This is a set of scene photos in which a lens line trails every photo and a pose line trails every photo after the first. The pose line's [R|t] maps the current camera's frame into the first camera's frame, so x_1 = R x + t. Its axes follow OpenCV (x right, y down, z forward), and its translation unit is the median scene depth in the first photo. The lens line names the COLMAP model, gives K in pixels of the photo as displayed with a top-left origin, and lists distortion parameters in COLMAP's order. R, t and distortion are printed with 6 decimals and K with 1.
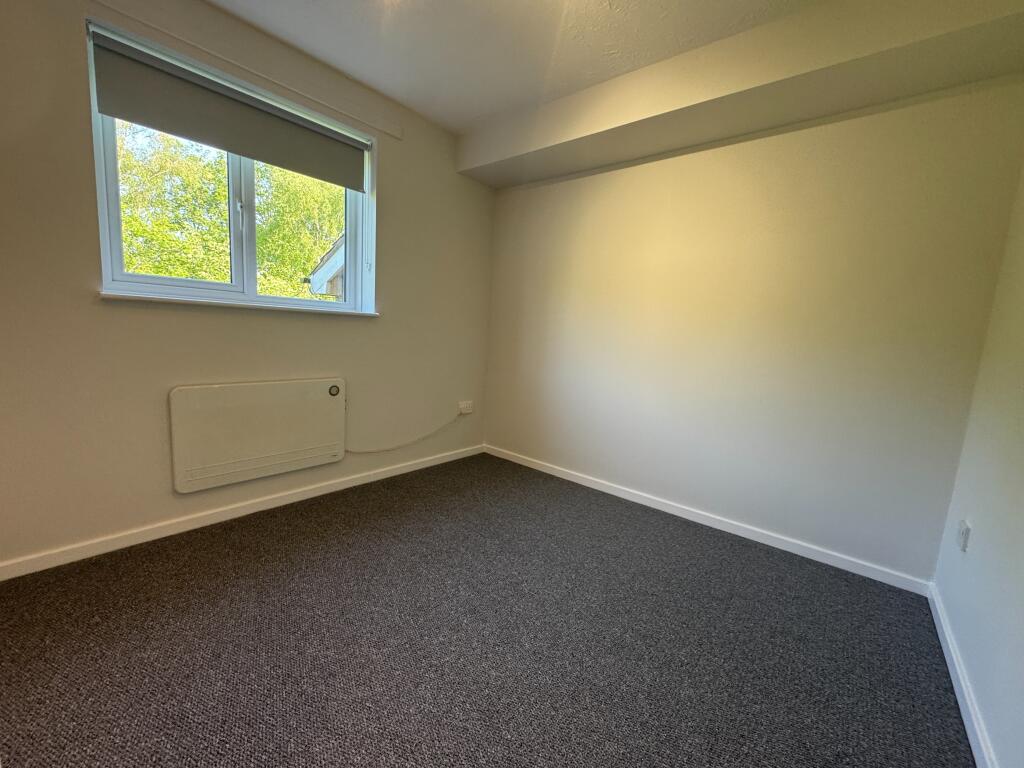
lens RADIAL K [[409.3, 0, 512.0], [0, 409.3, 384.0], [0, 0, 1]] dist [-0.001120, -0.000247]
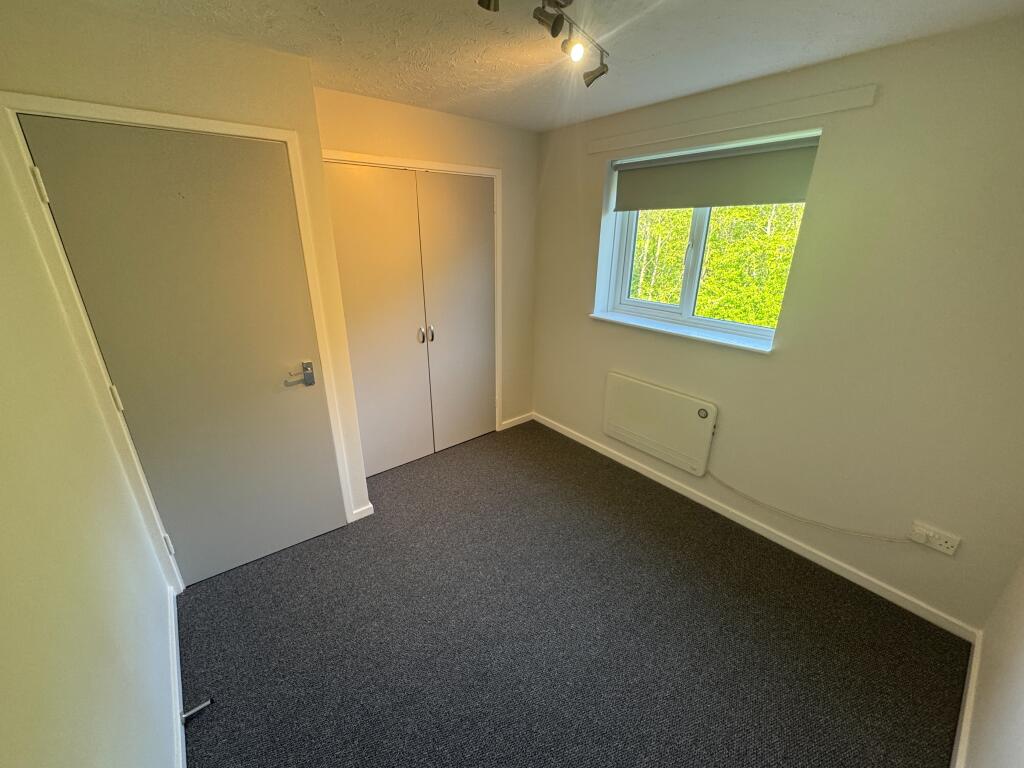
lens RADIAL K [[409.3, 0, 512.0], [0, 409.3, 384.0], [0, 0, 1]] dist [-0.001120, -0.000247]
pose [[-0.182823, 0.284149, -0.941188, 0.626348], [-0.154145, 0.937199, 0.312887, -0.307657], [0.970987, 0.202283, -0.127541, 0.638385]]
